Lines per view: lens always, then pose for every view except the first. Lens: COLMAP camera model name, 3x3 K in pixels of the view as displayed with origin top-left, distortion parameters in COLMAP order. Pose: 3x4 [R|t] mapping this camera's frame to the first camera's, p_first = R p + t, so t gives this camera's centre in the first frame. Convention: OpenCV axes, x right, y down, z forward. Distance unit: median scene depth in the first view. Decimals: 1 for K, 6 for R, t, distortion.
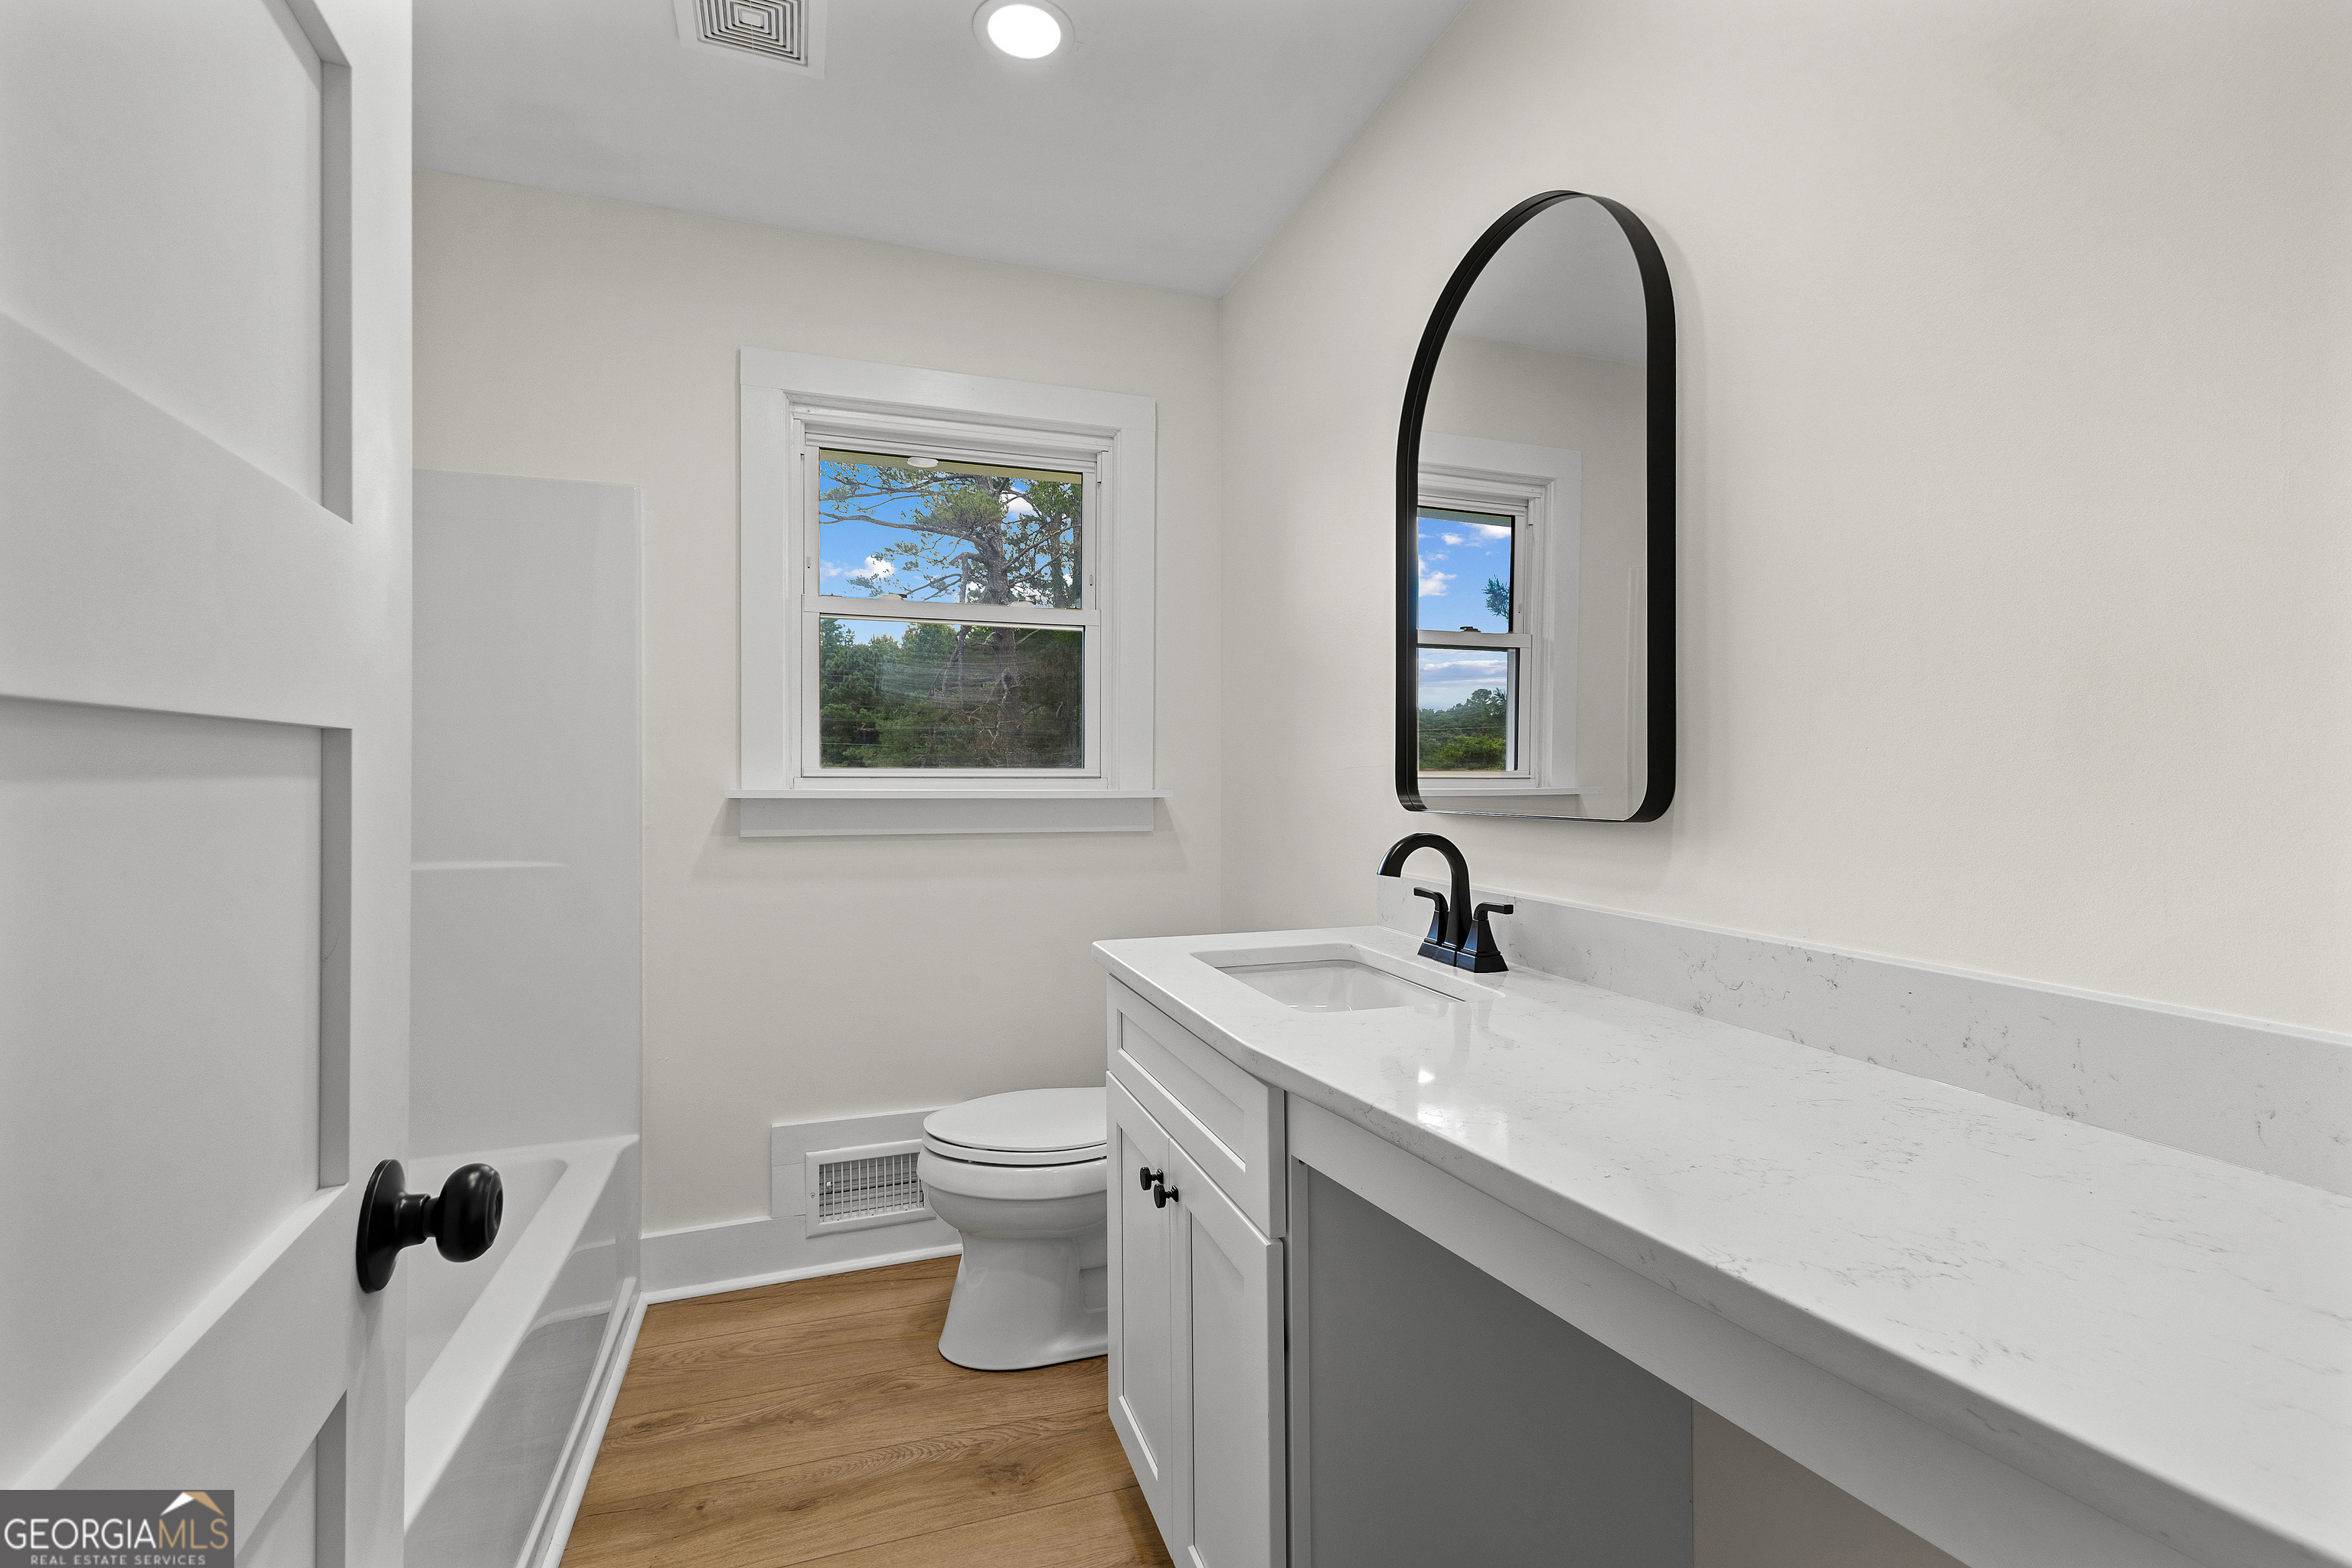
lens RADIAL K [[1029.7, 0, 1169.8], [0, 1029.7, 788.7], [0, 0, 1]] dist [0.015191, -0.002590]
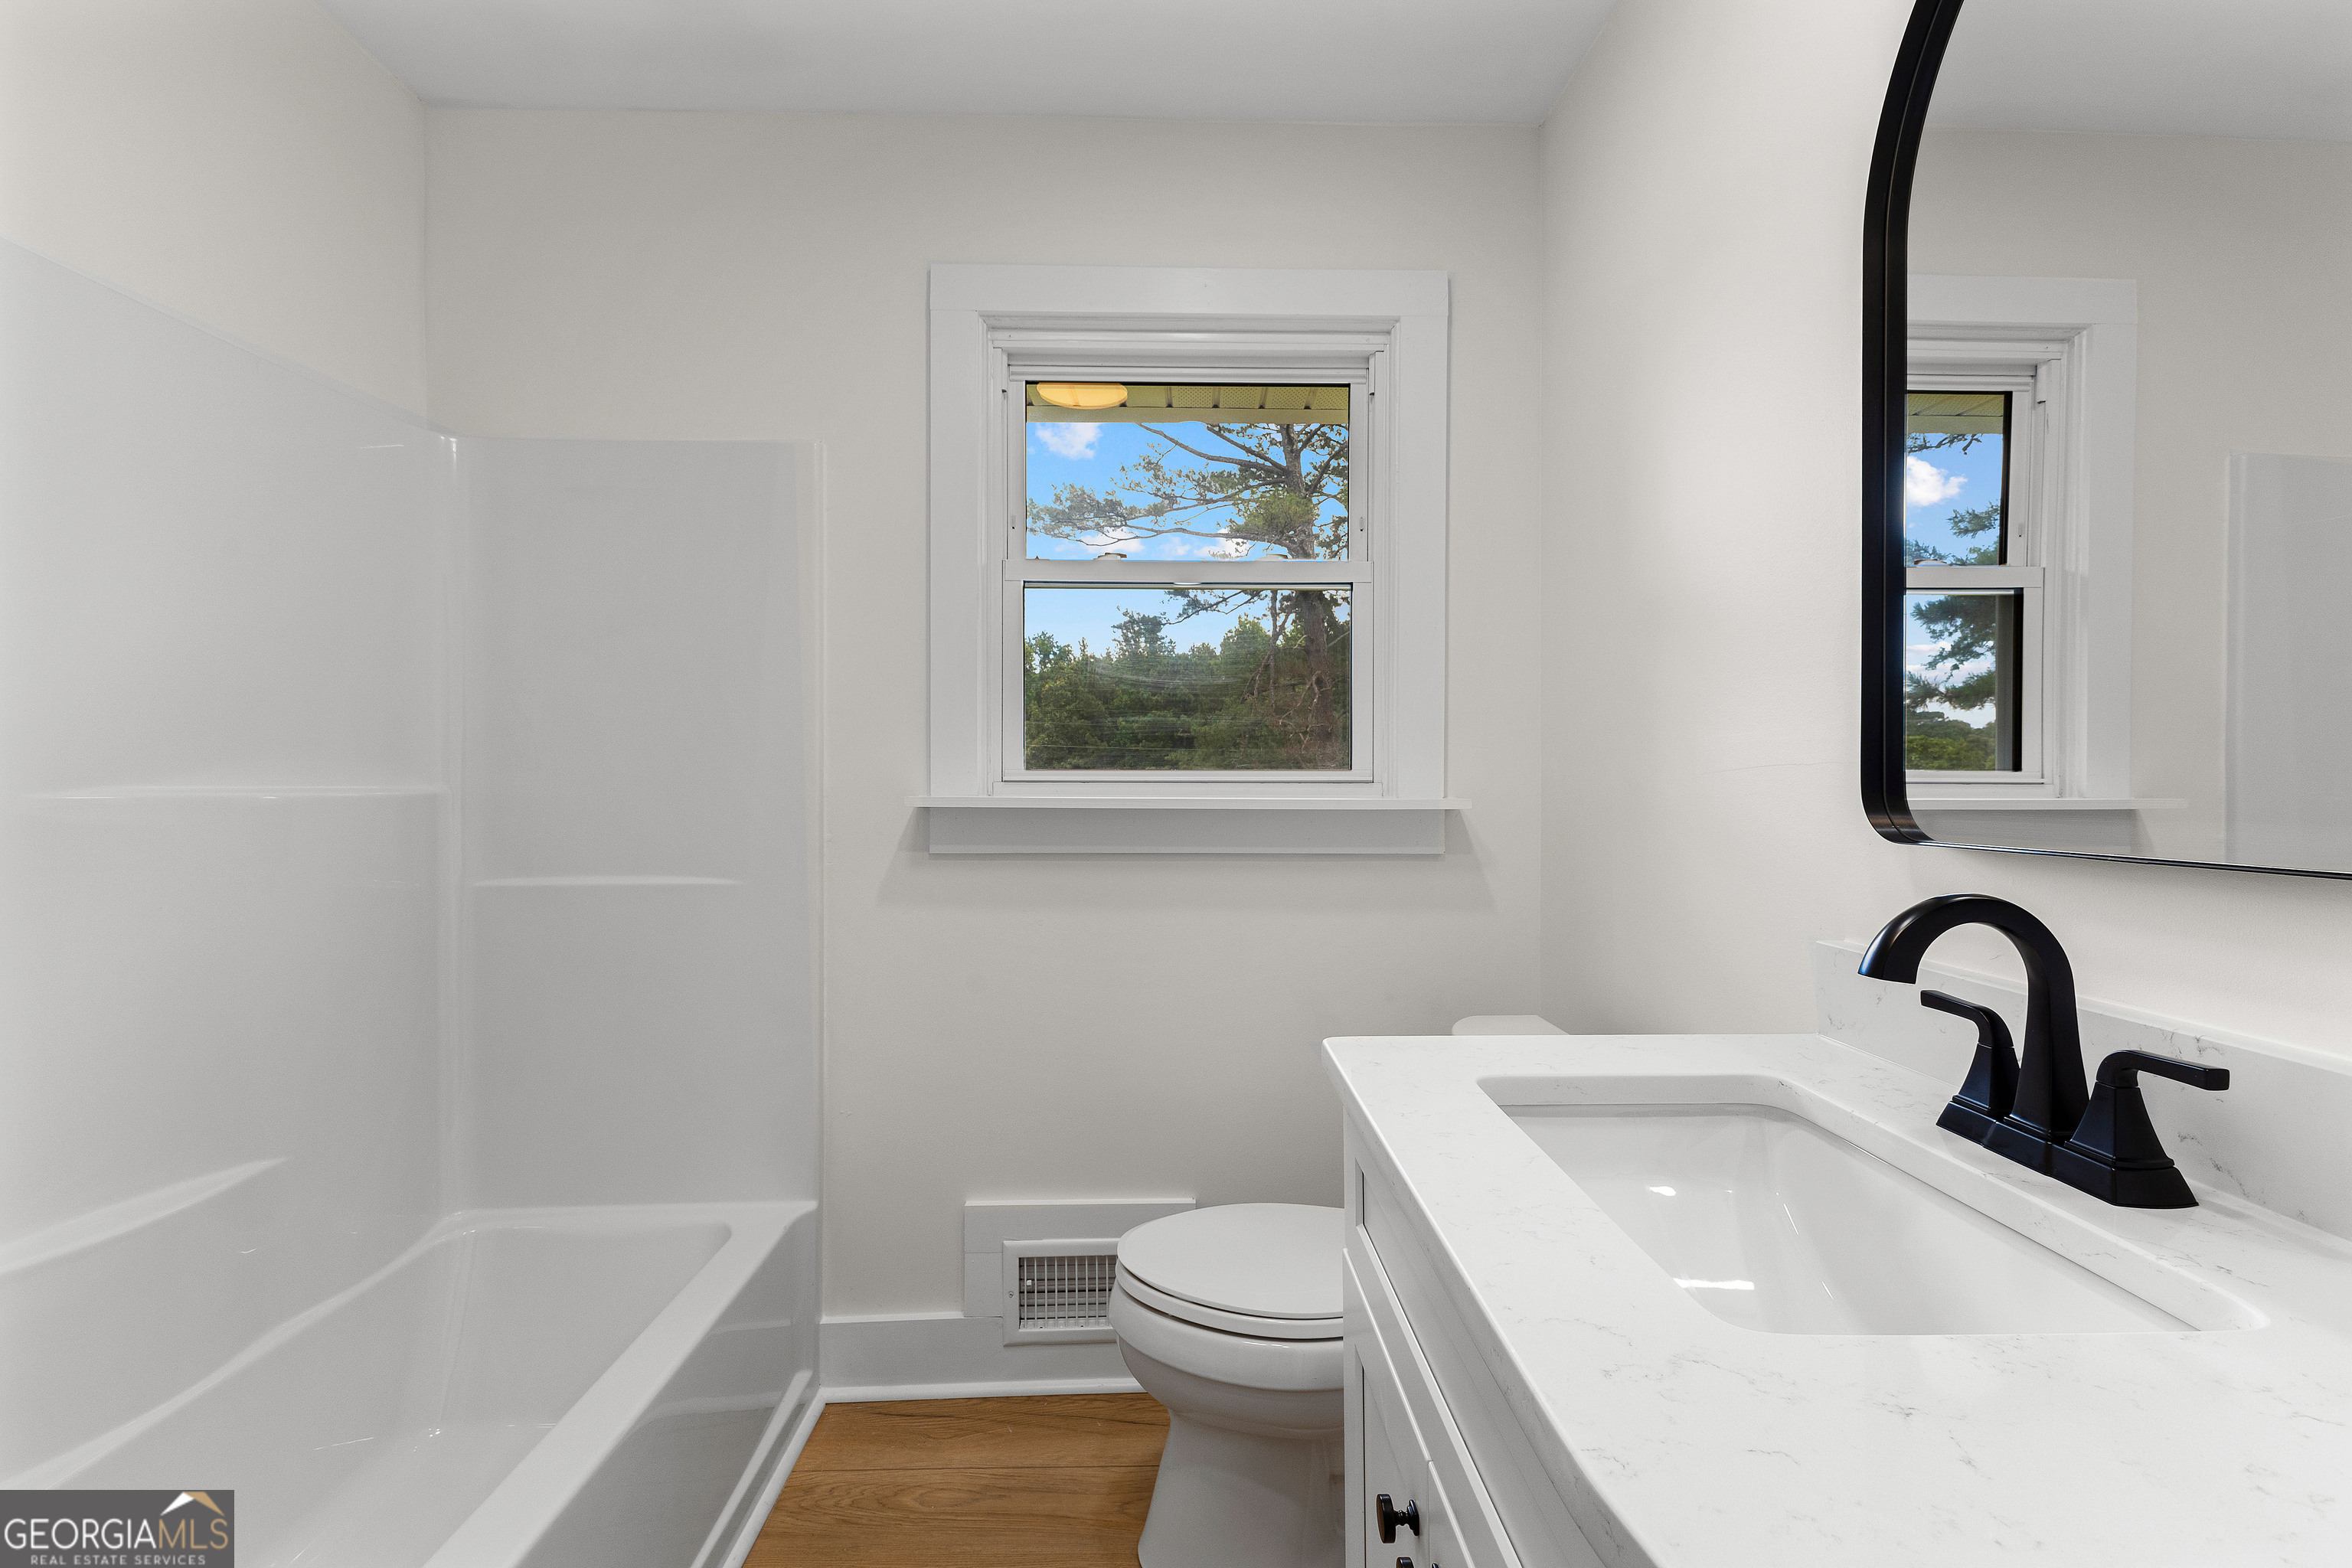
lens RADIAL K [[1029.7, 0, 1178.8], [0, 1029.7, 782.6], [0, 0, 1]] dist [0.015191, -0.002590]
pose [[0.957040, 0.000665, -0.289955, 0.018072], [-0.003443, 0.999953, -0.009069, -0.003553], [0.289935, 0.009678, 0.956997, 0.260209]]
